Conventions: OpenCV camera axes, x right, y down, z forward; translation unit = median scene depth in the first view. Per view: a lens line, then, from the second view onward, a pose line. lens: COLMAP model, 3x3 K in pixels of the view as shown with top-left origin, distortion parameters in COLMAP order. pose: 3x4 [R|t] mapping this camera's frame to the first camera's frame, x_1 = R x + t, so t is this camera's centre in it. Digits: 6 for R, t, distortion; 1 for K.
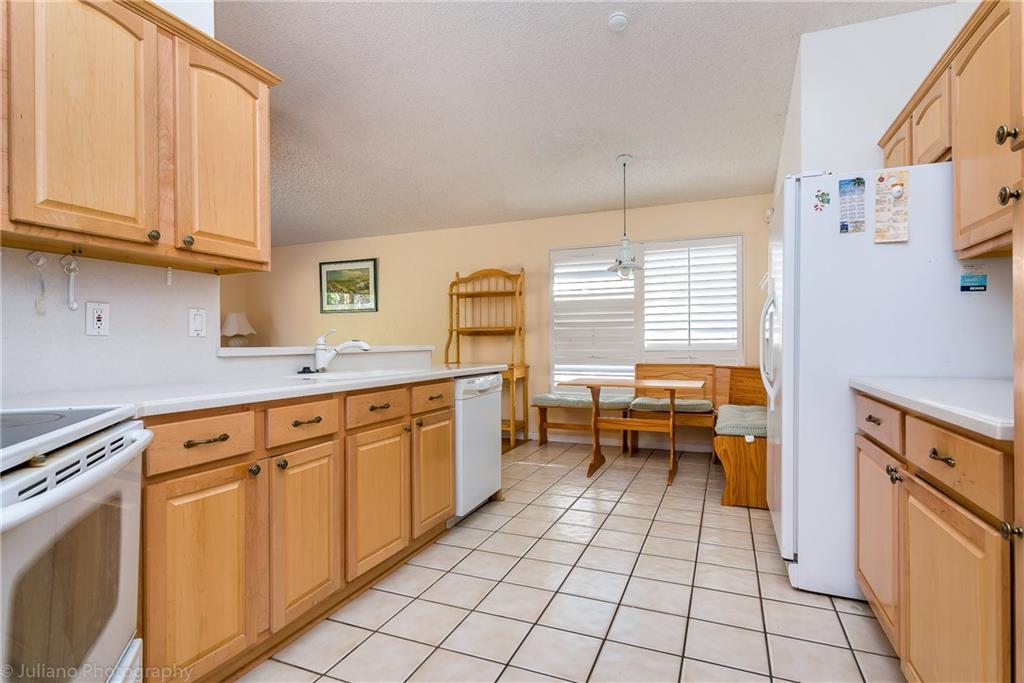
lens RADIAL K [[500.4, 0, 509.9], [0, 500.4, 344.5], [0, 0, 1]] dist [0.001067, 0.000198]
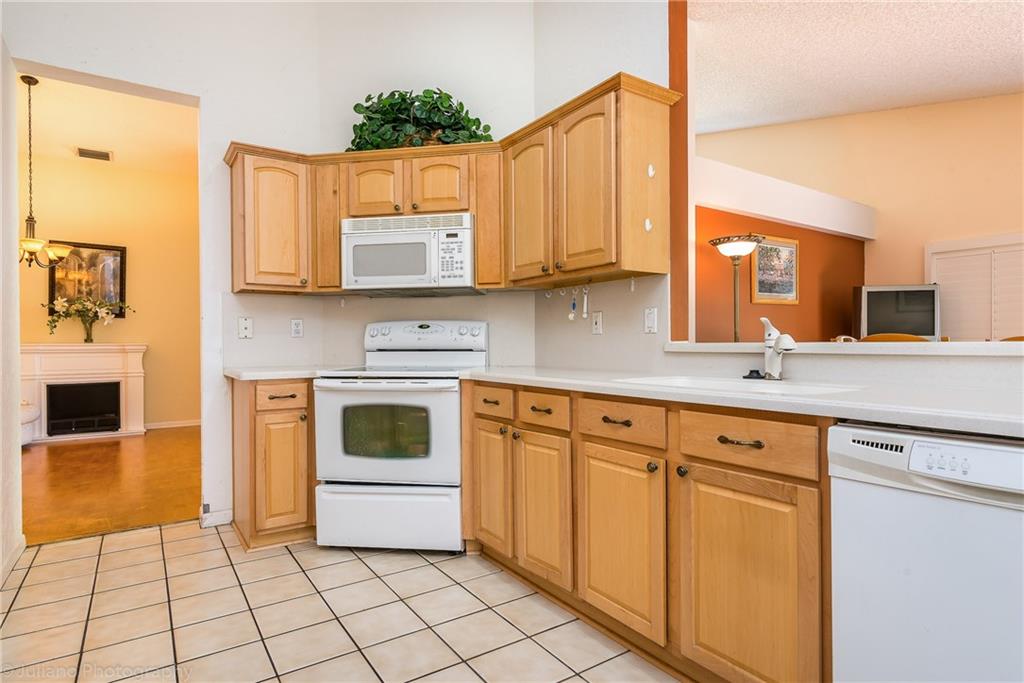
lens RADIAL K [[573.7, 0, 512.0], [0, 573.7, 341.5], [0, 0, 1]] dist [0.000999, -0.000413]
pose [[-0.557149, 0.010932, -0.830340, 0.620141], [0.009604, 0.999931, 0.006720, -0.008228], [0.830357, -0.004230, -0.557216, 1.472410]]
